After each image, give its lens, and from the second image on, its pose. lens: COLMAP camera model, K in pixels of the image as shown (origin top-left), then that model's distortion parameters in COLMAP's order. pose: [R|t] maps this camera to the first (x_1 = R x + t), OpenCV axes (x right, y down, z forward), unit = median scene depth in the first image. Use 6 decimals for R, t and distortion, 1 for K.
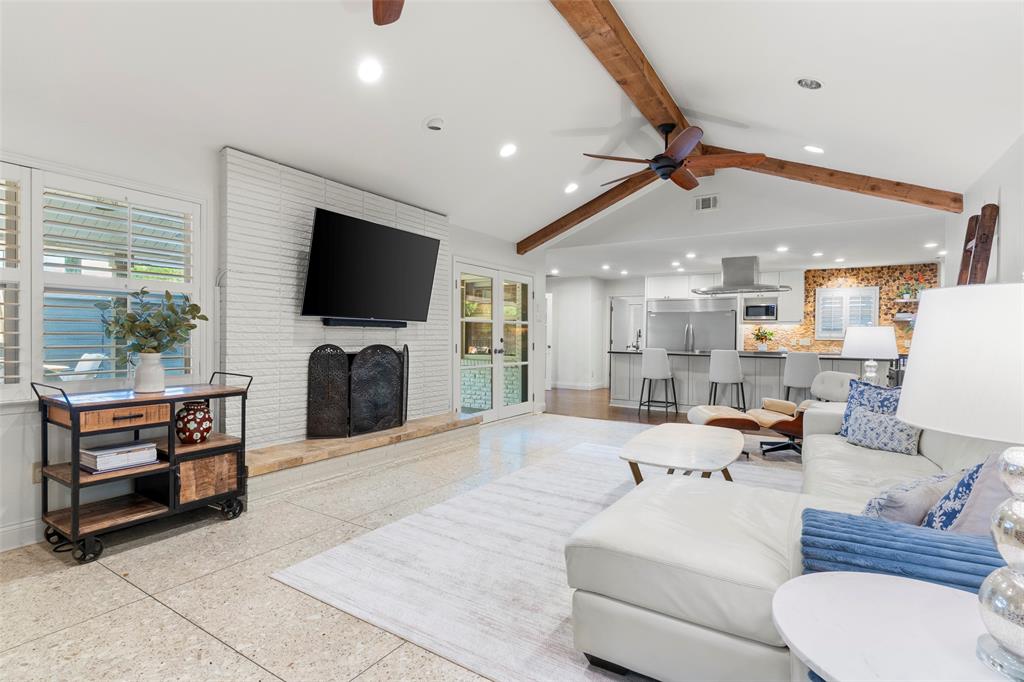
lens RADIAL K [[518.1, 0, 503.2], [0, 518.1, 338.2], [0, 0, 1]] dist [-0.001720, 0.002198]
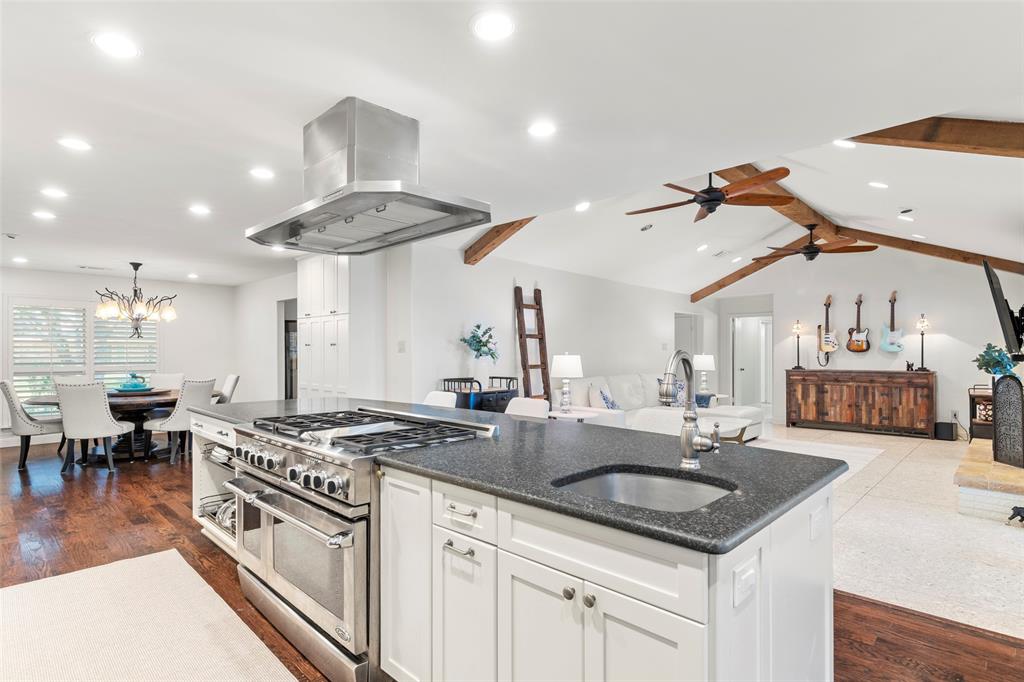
lens RADIAL K [[518.1, 0, 508.3], [0, 518.1, 352.5], [0, 0, 1]] dist [-0.001720, 0.002198]
pose [[-0.978161, -0.011268, 0.207544, 0.277398], [-0.010333, 0.999931, 0.005588, -0.018456], [-0.207593, 0.003321, -0.978210, 1.202308]]
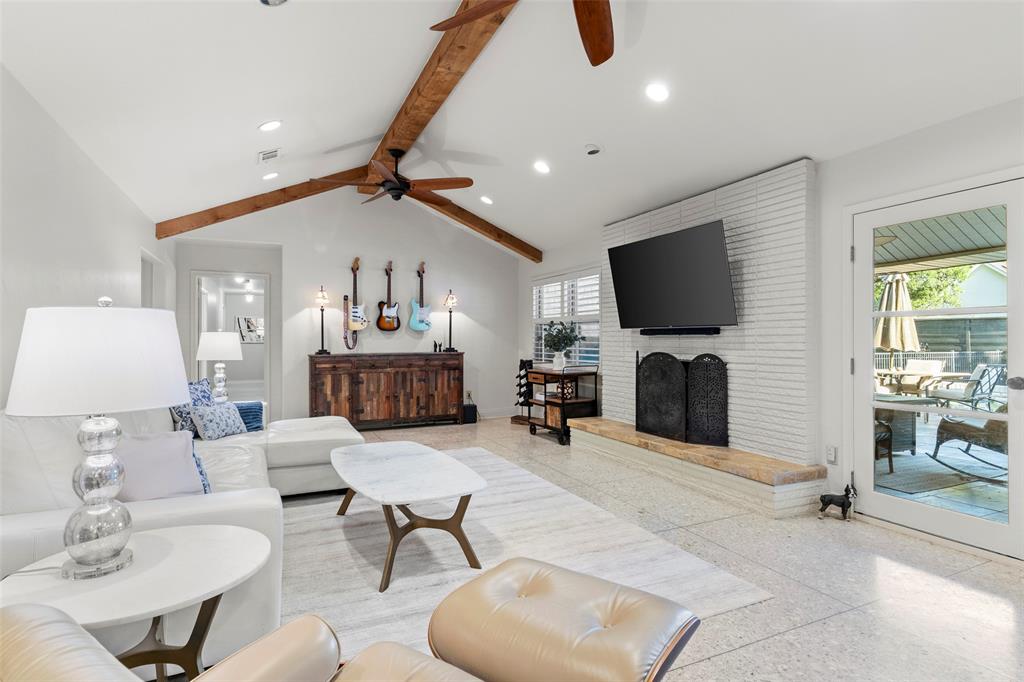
lens RADIAL K [[518.1, 0, 510.8], [0, 518.1, 335.0], [0, 0, 1]] dist [-0.001720, 0.002198]
pose [[-0.540183, -0.017022, -0.841375, 0.412445], [-0.006543, 0.999850, -0.016027, -0.002013], [0.841522, -0.003152, -0.540214, 0.685971]]
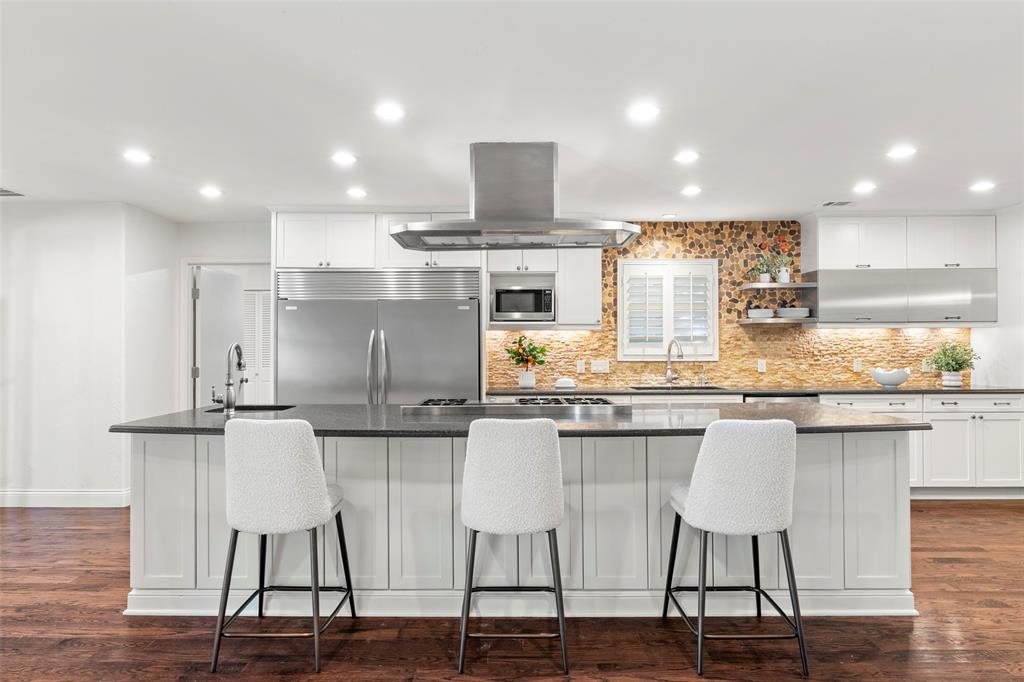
lens RADIAL K [[633.8, 0, 506.2], [0, 633.8, 341.7], [0, 0, 1]] dist [-0.015525, 0.004453]
pose [[0.844655, -0.009548, 0.535226, 0.195363], [0.015574, 0.999856, -0.006740, -0.013924], [-0.535085, 0.014028, 0.844682, 0.579129]]
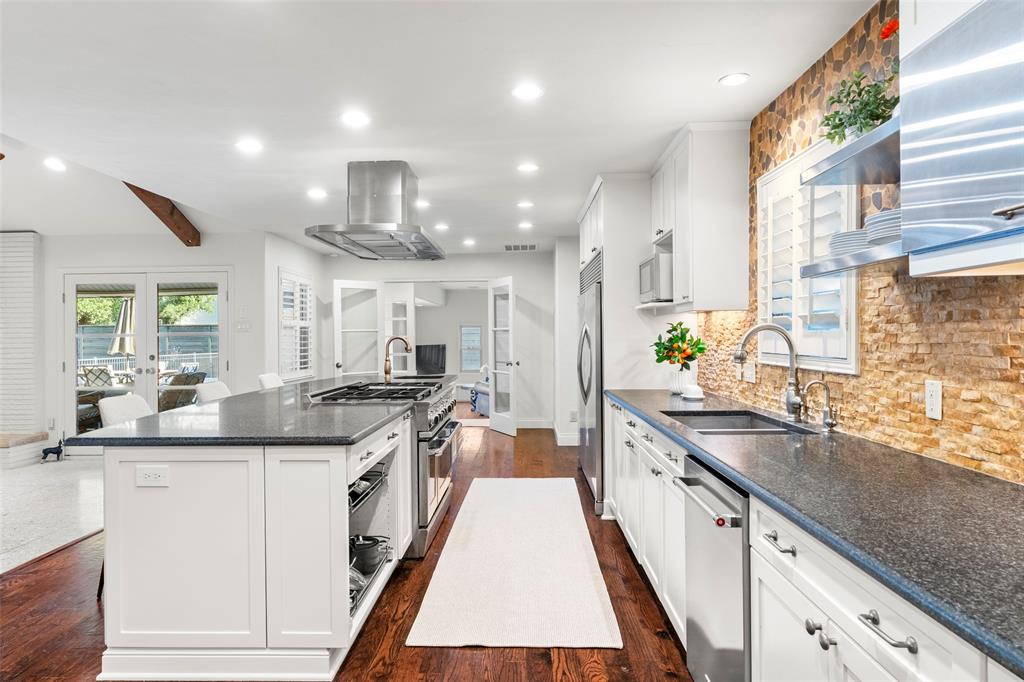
lens RADIAL K [[630.5, 0, 507.0], [0, 630.5, 339.0], [0, 0, 1]] dist [-0.007228, -0.002501]
pose [[0.514170, -0.012080, -0.857603, 0.888431], [0.010567, 0.999914, -0.007749, -0.009131], [0.857623, -0.005078, 0.514253, 0.762630]]
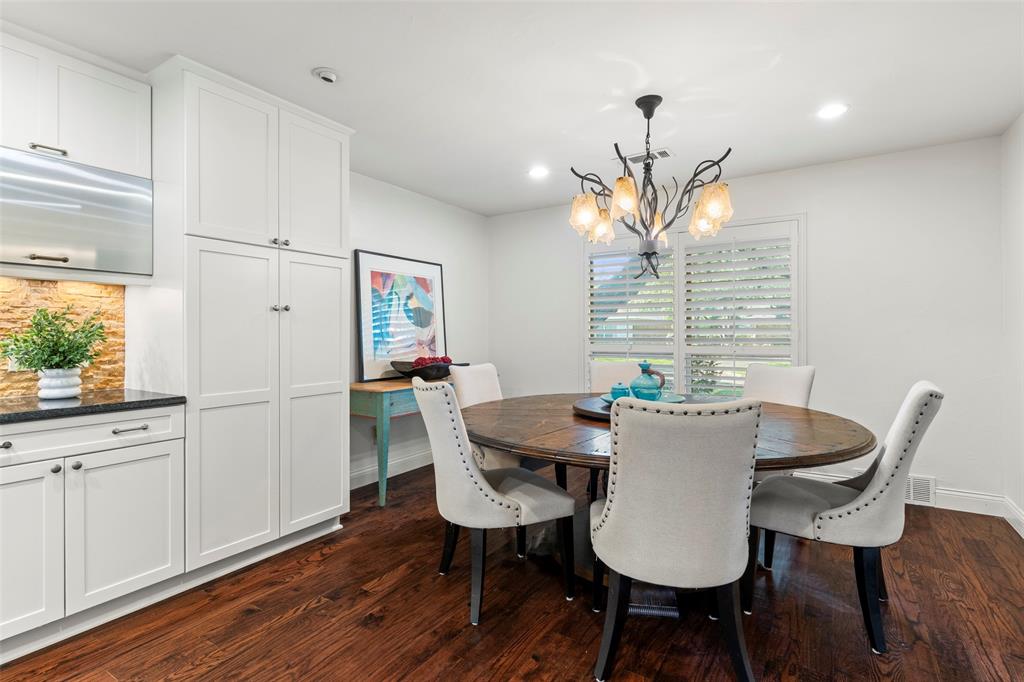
lens RADIAL K [[489.5, 0, 512.5], [0, 489.5, 335.7], [0, 0, 1]] dist [-0.002221, -0.000097]
pose [[-0.006257, -0.012911, 0.999897, 0.674859], [0.008294, 0.999882, 0.012962, 0.001118], [-0.999946, 0.008375, -0.006149, 0.649267]]
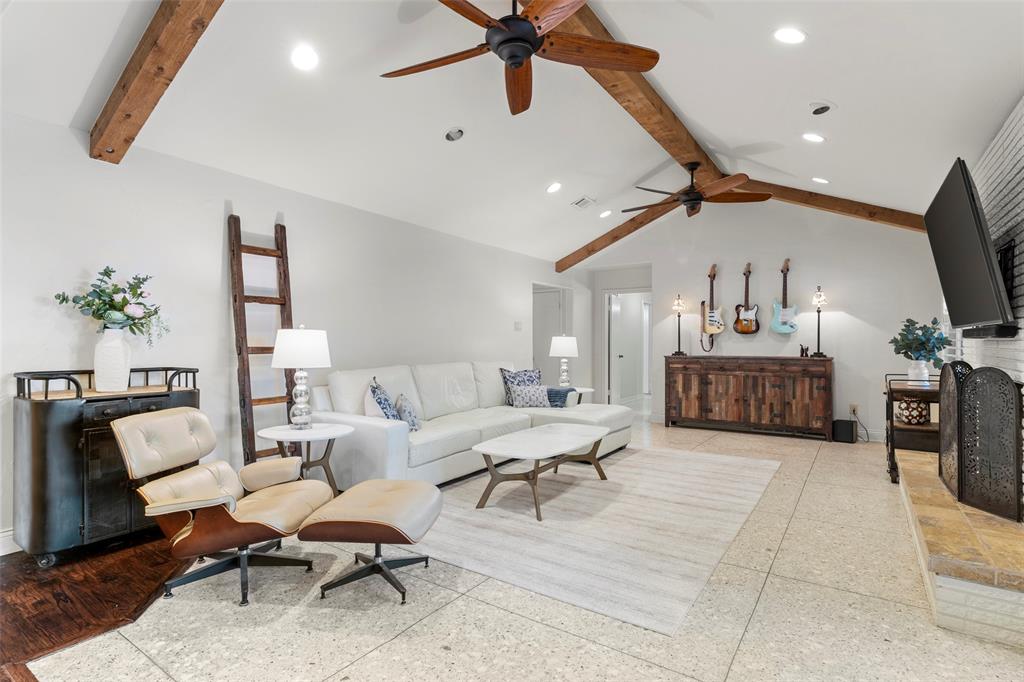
lens RADIAL K [[518.1, 0, 512.8], [0, 518.1, 342.2], [0, 0, 1]] dist [-0.001720, 0.002198]
pose [[-0.999522, -0.014394, 0.027342, 0.167239], [-0.014263, 0.999886, 0.004983, -0.006339], [-0.027411, 0.004591, -0.999614, 0.903736]]
